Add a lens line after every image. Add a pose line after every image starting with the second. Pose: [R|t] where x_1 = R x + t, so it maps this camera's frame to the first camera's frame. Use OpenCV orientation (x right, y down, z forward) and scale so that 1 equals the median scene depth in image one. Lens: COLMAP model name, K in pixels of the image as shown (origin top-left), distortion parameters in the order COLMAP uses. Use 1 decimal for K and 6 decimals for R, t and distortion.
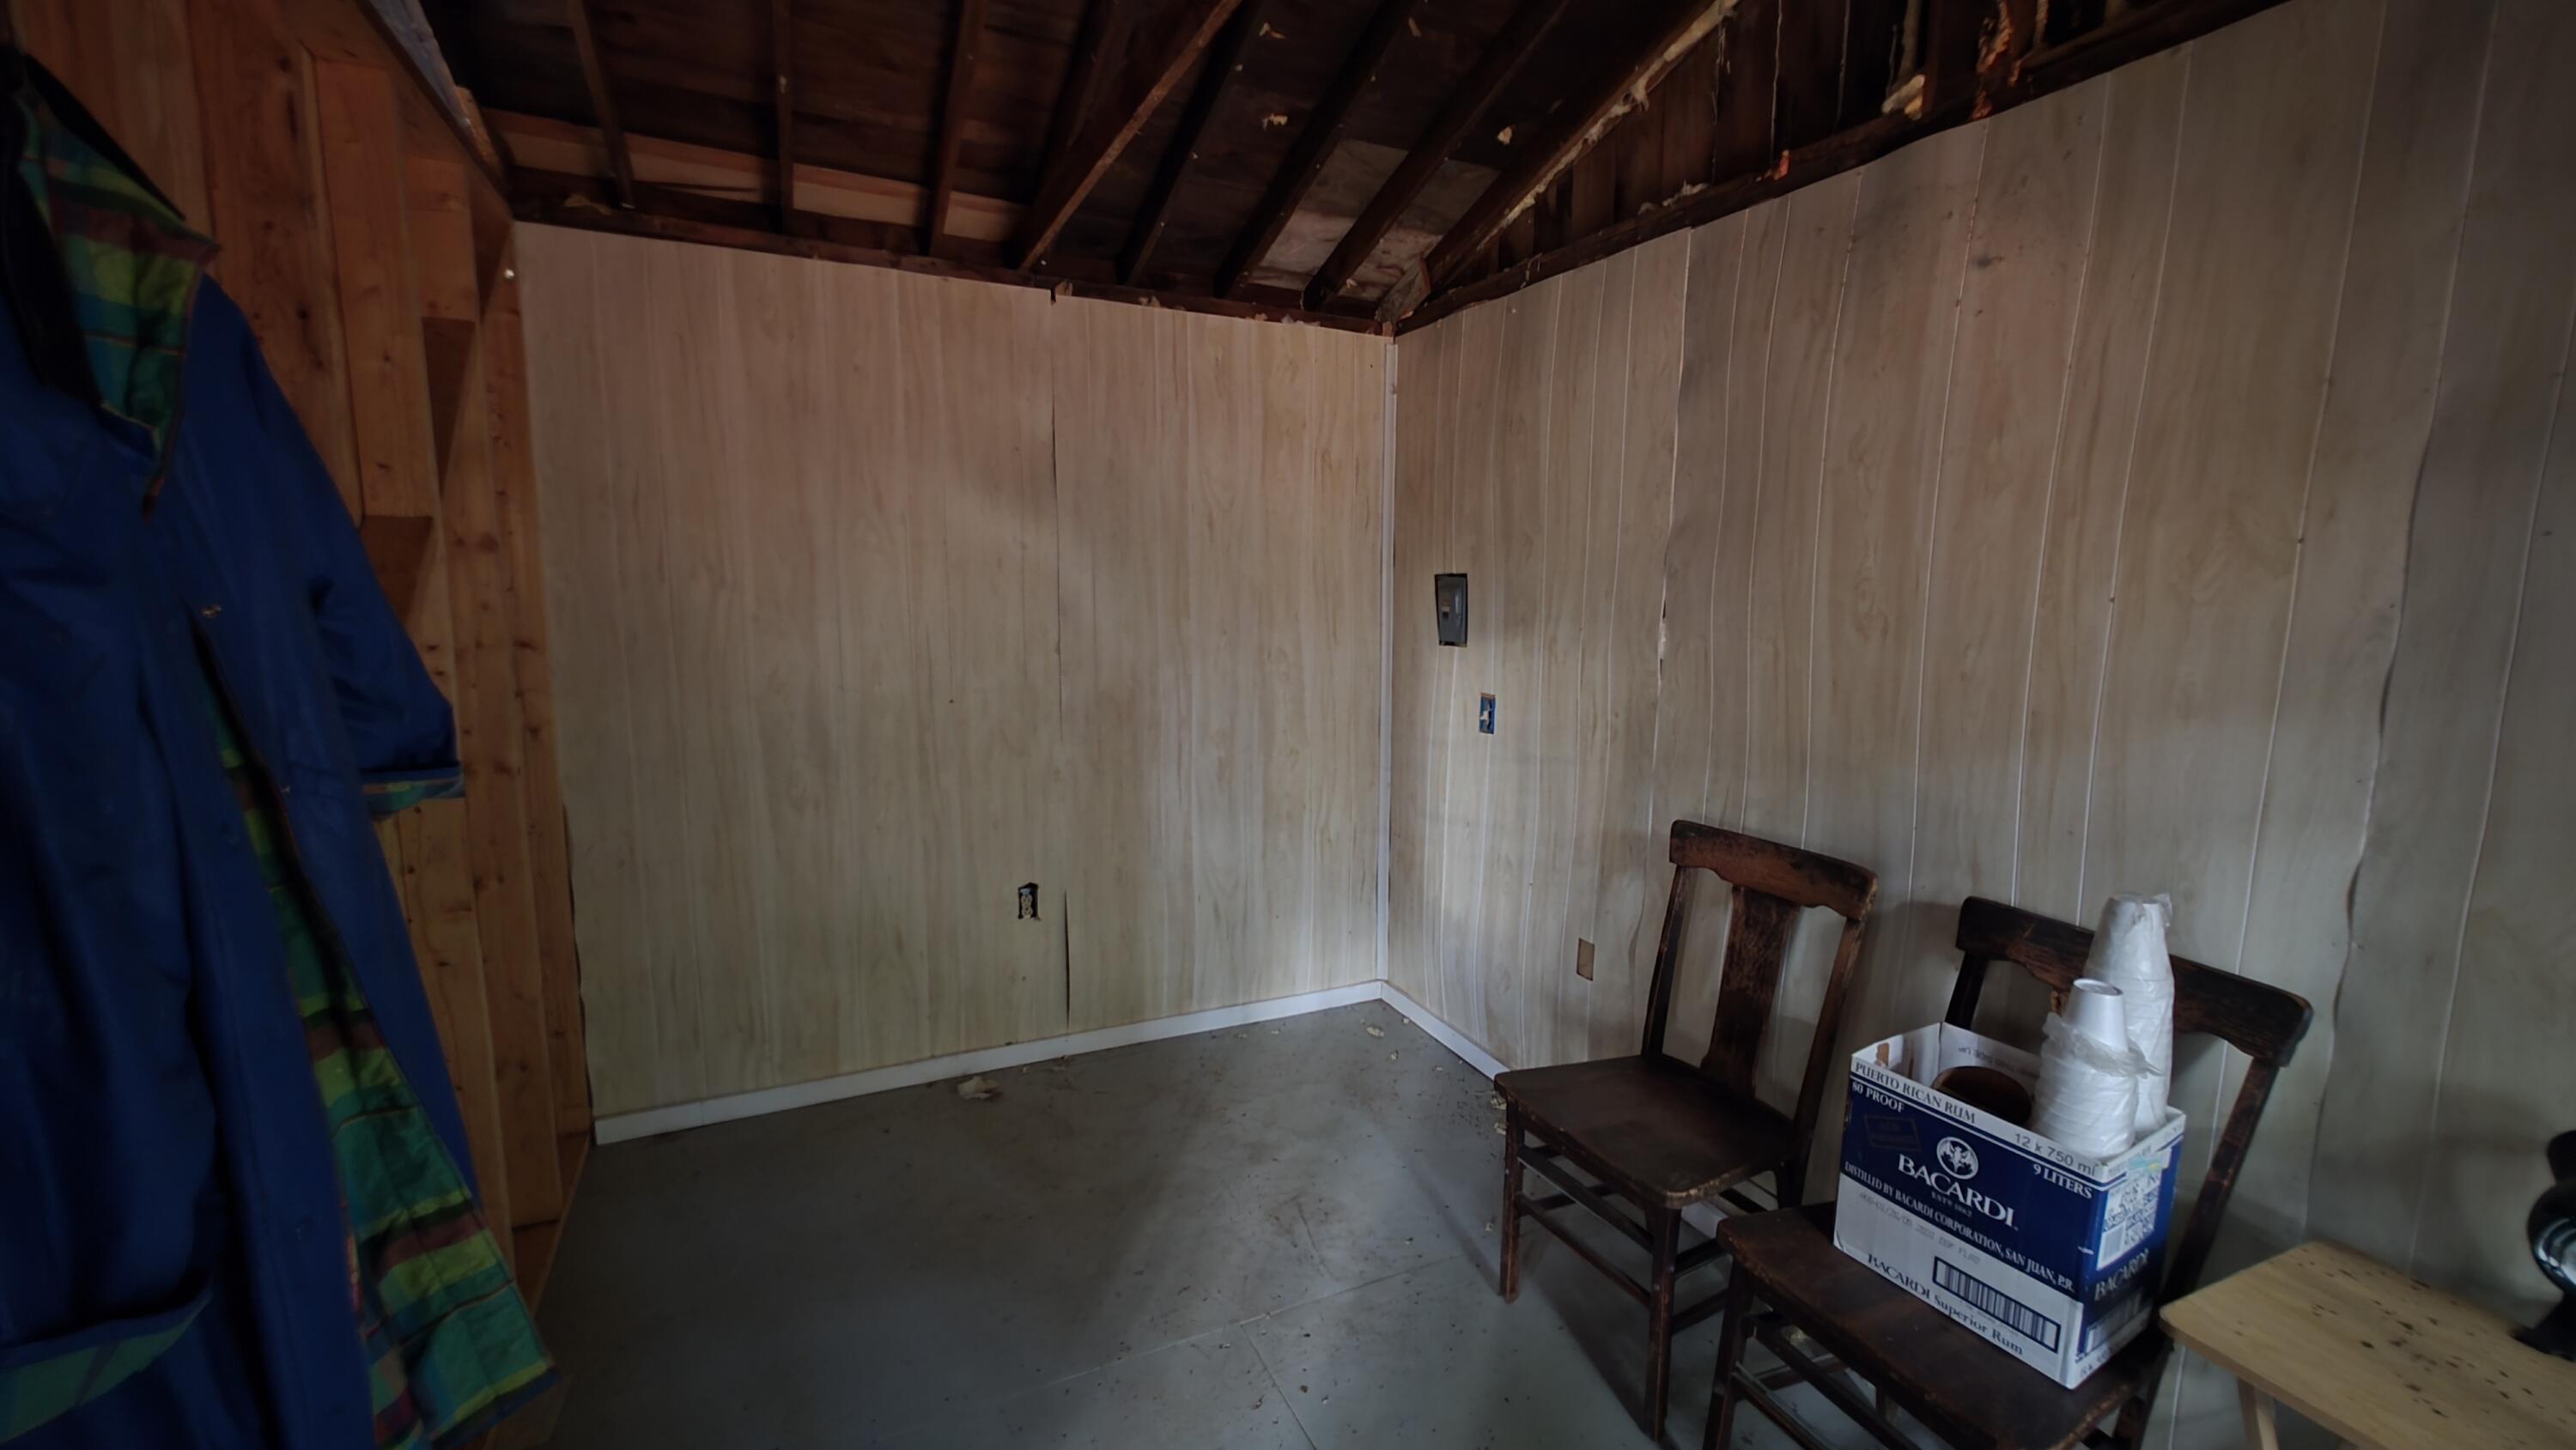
lens RADIAL K [[1022.9, 0, 1297.4], [0, 1022.9, 716.2], [0, 0, 1]] dist [-0.000154, 0.000358]
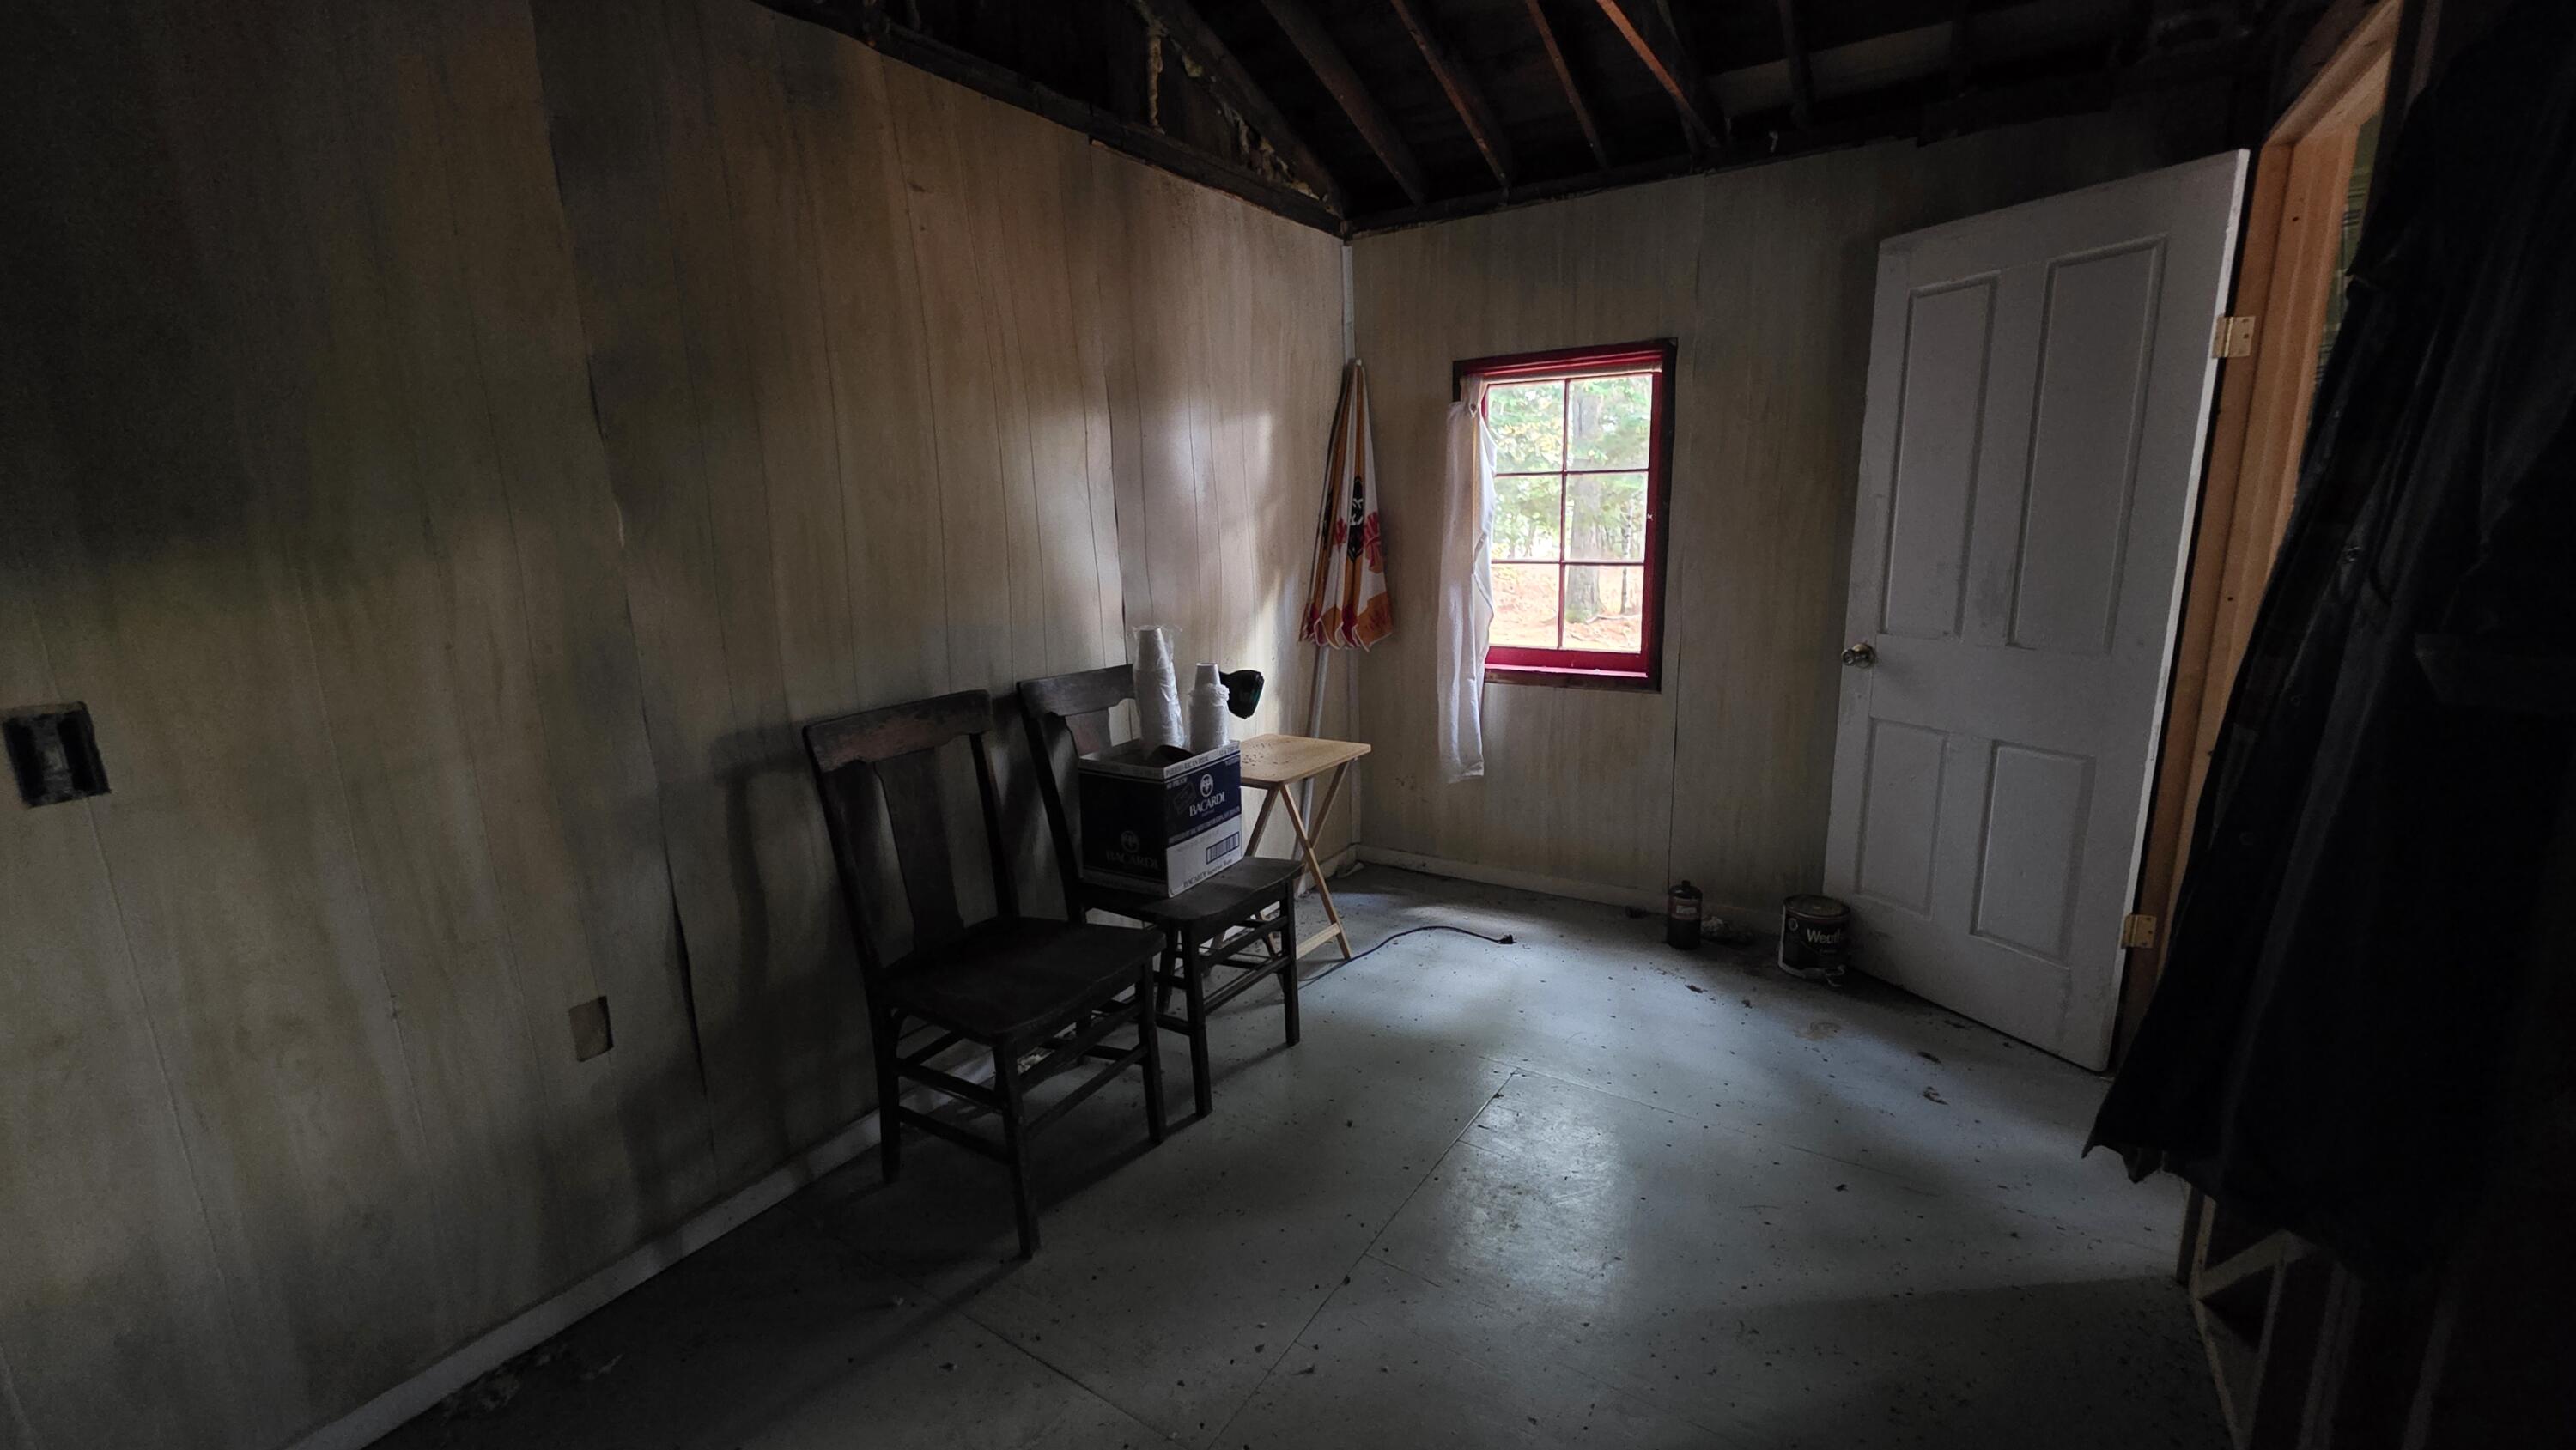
lens RADIAL K [[1022.9, 0, 1297.4], [0, 1022.9, 716.2], [0, 0, 1]] dist [-0.000154, 0.000358]
pose [[-0.511956, -0.178436, 0.840275, -0.658104], [0.126291, 0.951924, 0.279091, -0.108716], [-0.849677, 0.249001, -0.464809, 1.248567]]
